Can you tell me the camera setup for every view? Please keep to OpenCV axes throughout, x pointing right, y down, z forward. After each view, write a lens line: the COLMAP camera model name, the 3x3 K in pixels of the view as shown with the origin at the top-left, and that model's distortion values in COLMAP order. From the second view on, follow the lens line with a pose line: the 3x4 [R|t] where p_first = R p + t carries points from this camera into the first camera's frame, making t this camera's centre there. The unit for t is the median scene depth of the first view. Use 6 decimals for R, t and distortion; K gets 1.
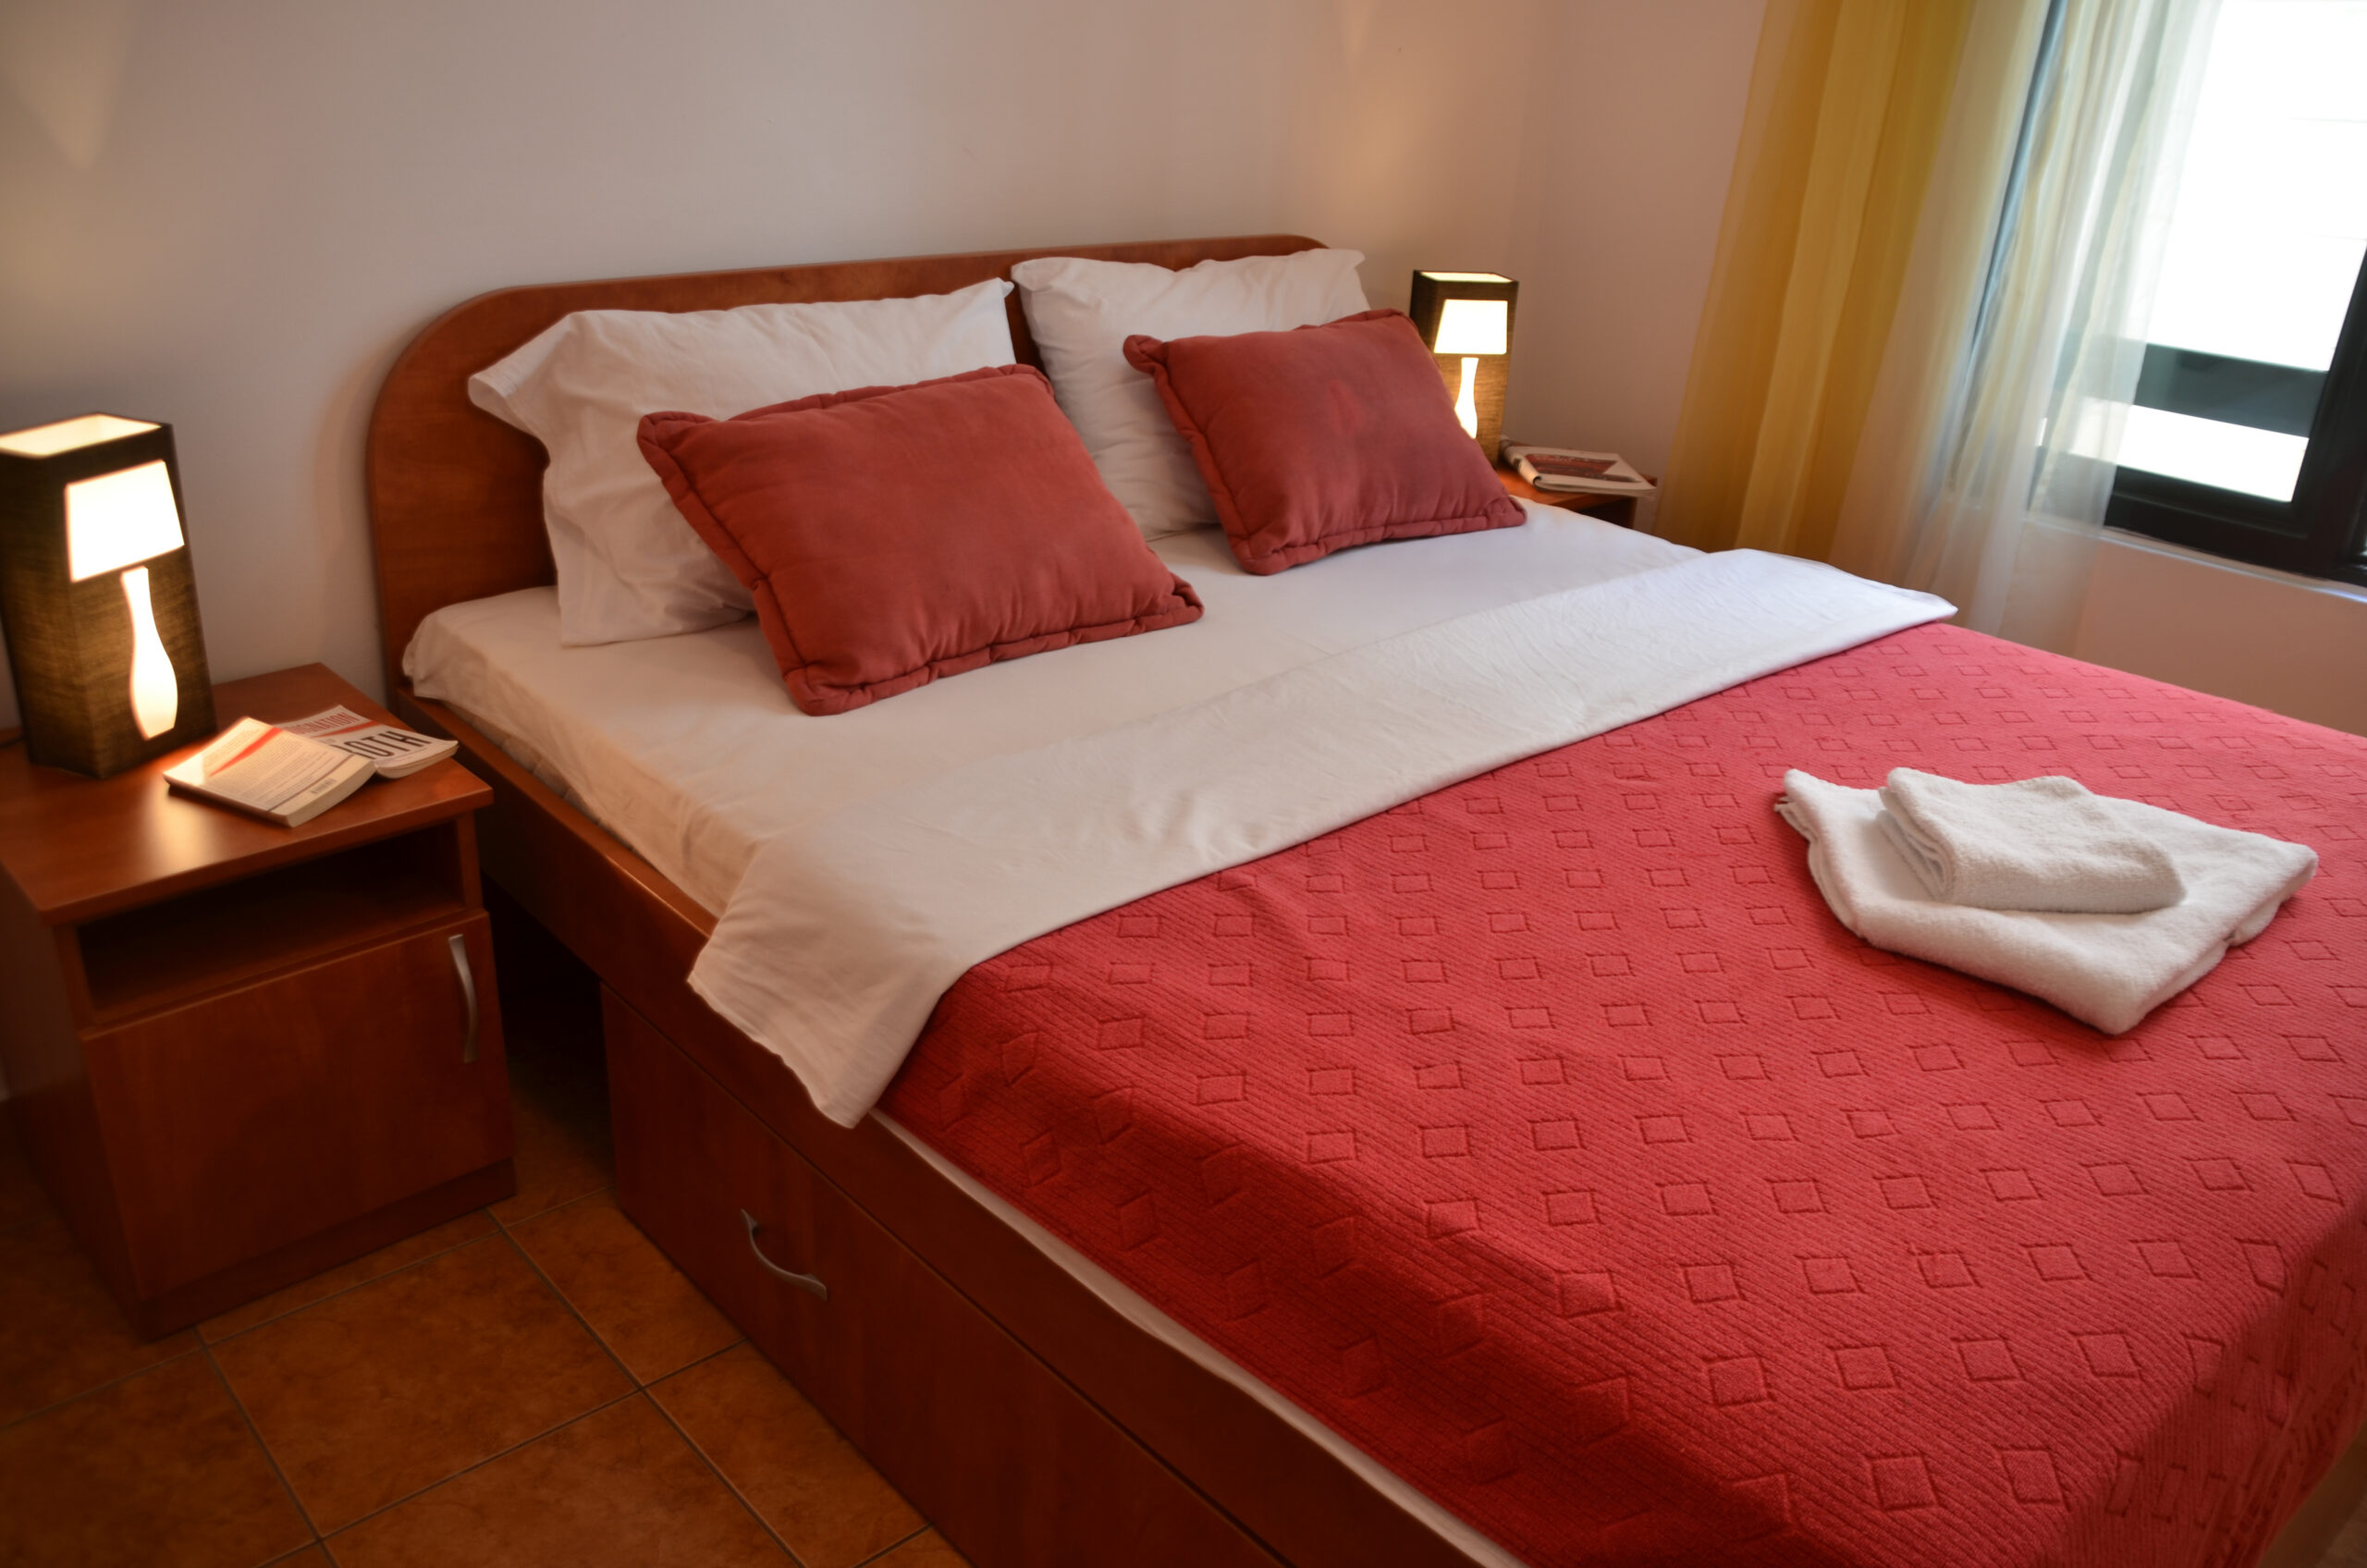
lens RADIAL K [[1893.8, 0, 1151.9], [0, 1893.8, 814.4], [0, 0, 1]] dist [-0.163334, 0.158314]
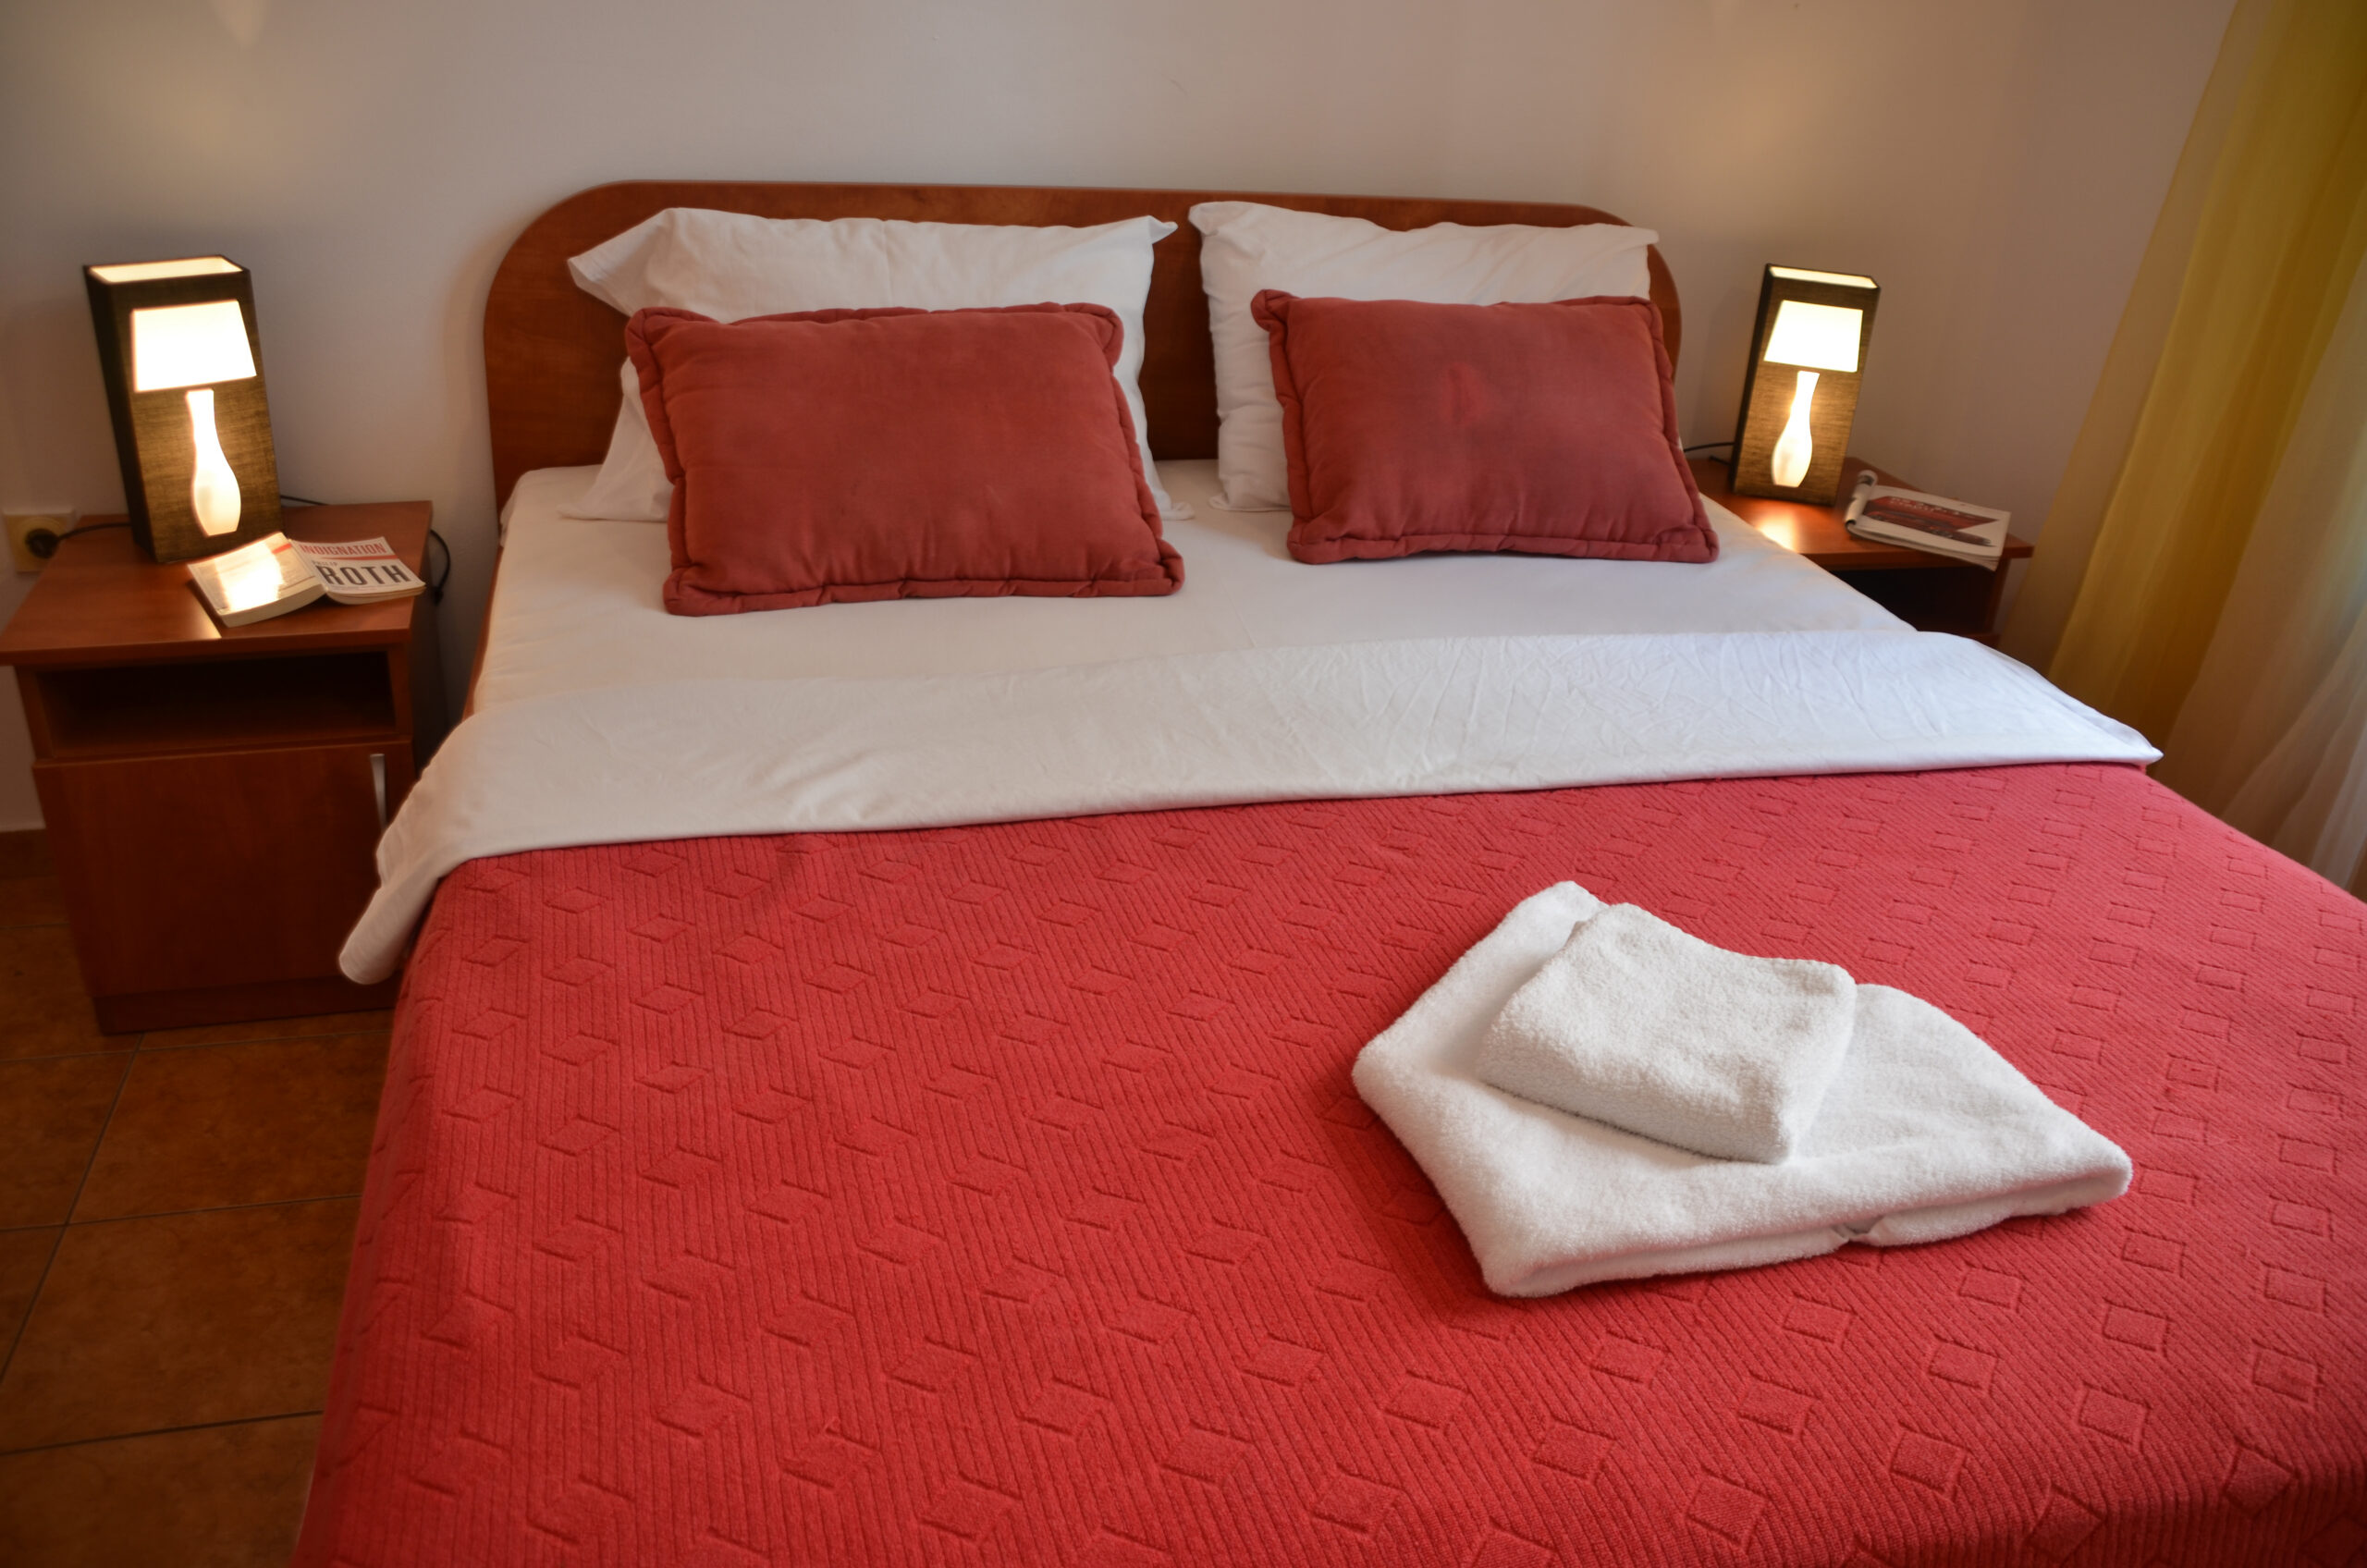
lens RADIAL K [[1893.8, 0, 1151.9], [0, 1893.8, 814.4], [0, 0, 1]] dist [-0.163334, 0.158314]
pose [[0.883739, 0.212739, -0.416829, 0.449885], [-0.205452, 0.976646, 0.062868, -0.057390], [0.420469, 0.030080, 0.906808, 0.172447]]
